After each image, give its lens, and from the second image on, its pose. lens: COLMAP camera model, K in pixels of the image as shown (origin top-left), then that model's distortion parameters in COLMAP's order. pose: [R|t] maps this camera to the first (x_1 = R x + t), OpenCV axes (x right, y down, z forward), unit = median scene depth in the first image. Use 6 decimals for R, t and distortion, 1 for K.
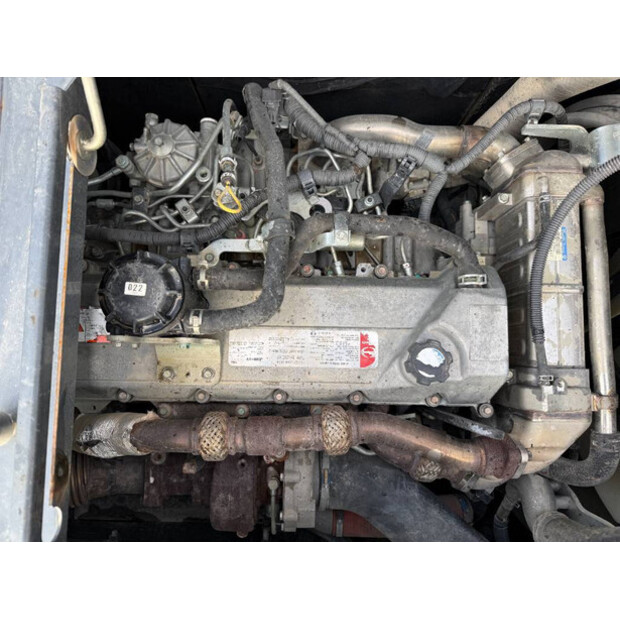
lens RADIAL K [[439.0, 0, 310.0], [0, 439.0, 310.0], [0, 0, 1]] dist [0.007019, -0.041869]
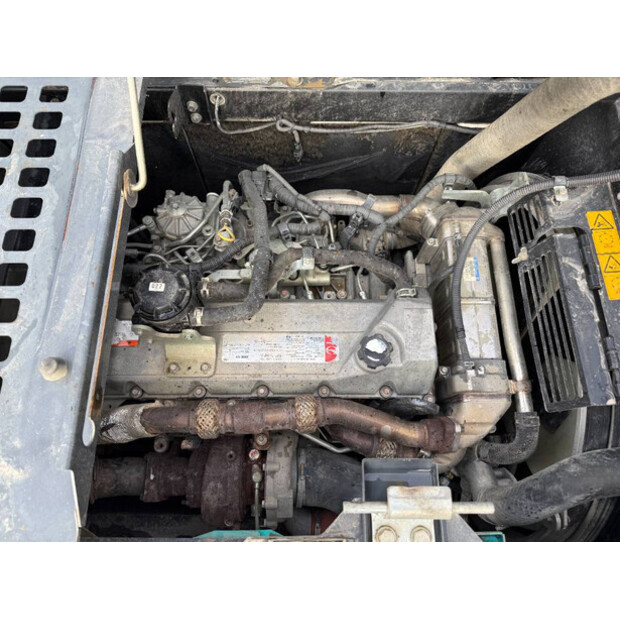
lens RADIAL K [[439.0, 0, 310.0], [0, 439.0, 310.0], [0, 0, 1]] dist [0.007019, -0.041869]
pose [[0.999861, -0.014320, 0.008544, 0.060909], [0.015955, 0.970506, -0.240547, 0.285191], [-0.004847, 0.240650, 0.970600, -0.268862]]
